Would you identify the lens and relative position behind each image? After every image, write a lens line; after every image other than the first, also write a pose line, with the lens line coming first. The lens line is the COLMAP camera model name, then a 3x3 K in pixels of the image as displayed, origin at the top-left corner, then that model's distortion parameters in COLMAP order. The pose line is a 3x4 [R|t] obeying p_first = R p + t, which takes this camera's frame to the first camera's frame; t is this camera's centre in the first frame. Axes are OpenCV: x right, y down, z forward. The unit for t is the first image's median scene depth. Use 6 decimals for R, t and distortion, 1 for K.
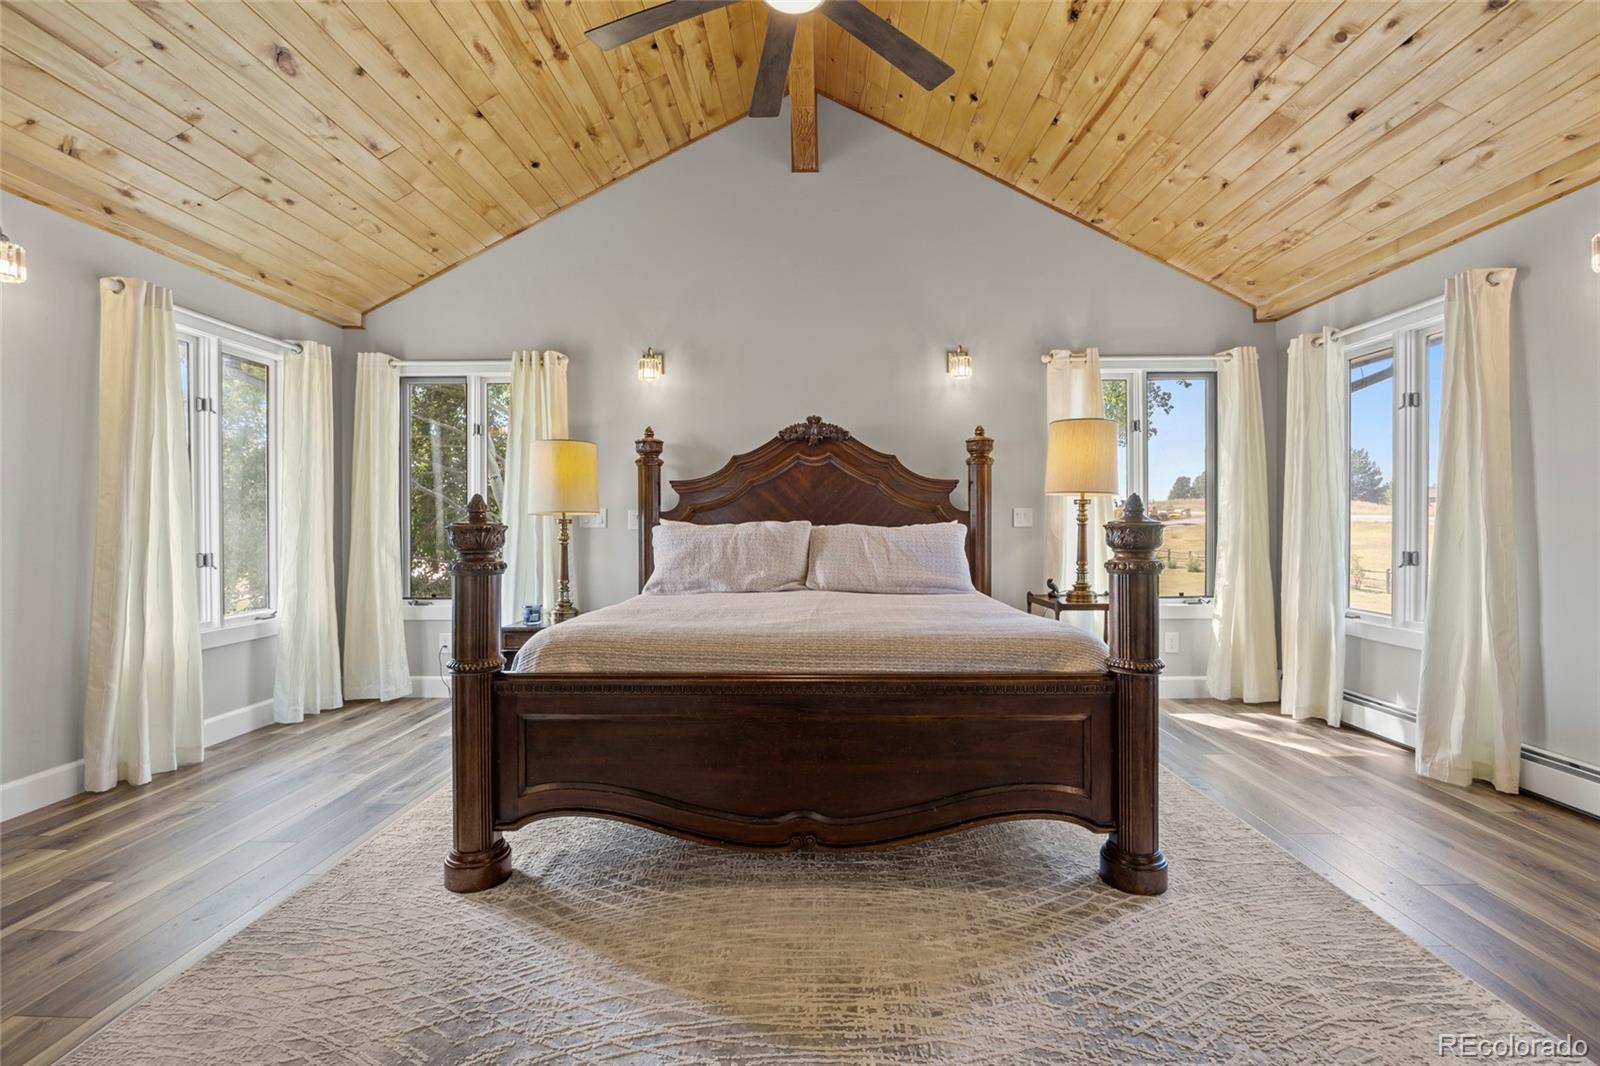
lens RADIAL K [[707.8, 0, 819.2], [0, 707.8, 526.6], [0, 0, 1]] dist [-0.000448, -0.000080]
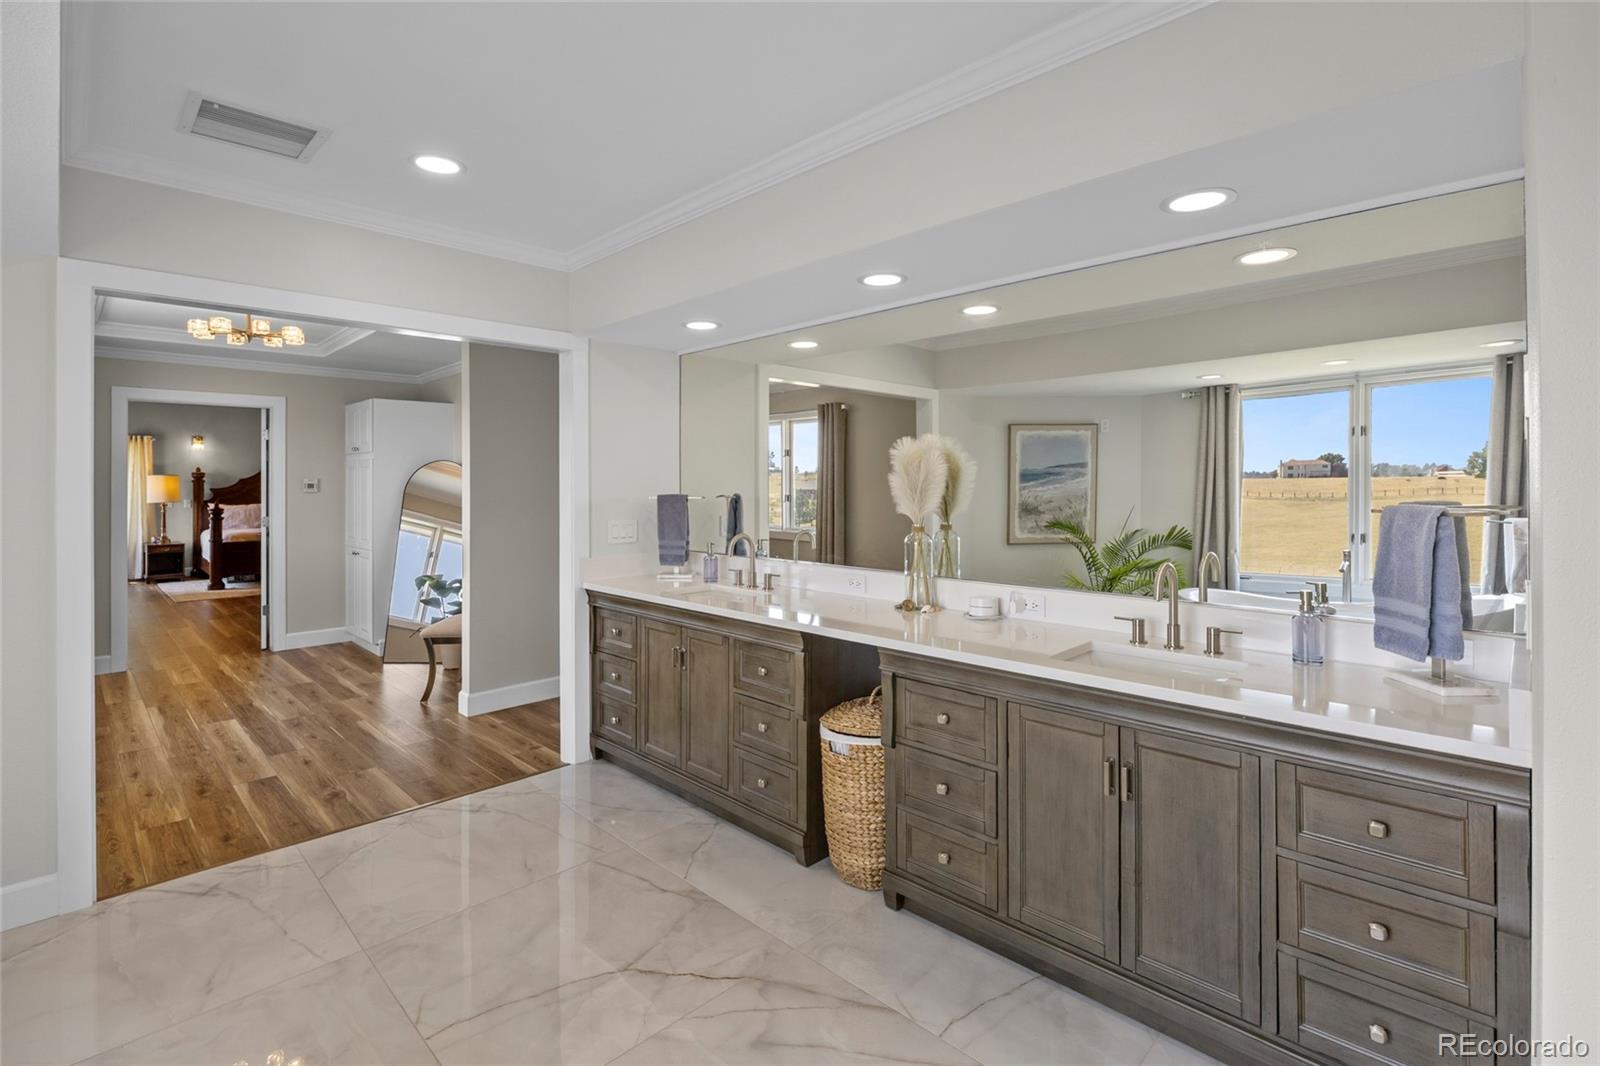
lens RADIAL K [[749.5, 0, 801.4], [0, 749.5, 469.0], [0, 0, 1]] dist [-0.000334, -0.000212]
pose [[0.709299, 0.008708, 0.704854, -0.596464], [0.010286, 0.999689, -0.022701, -0.051597], [-0.704833, 0.023352, 0.708989, -2.408748]]
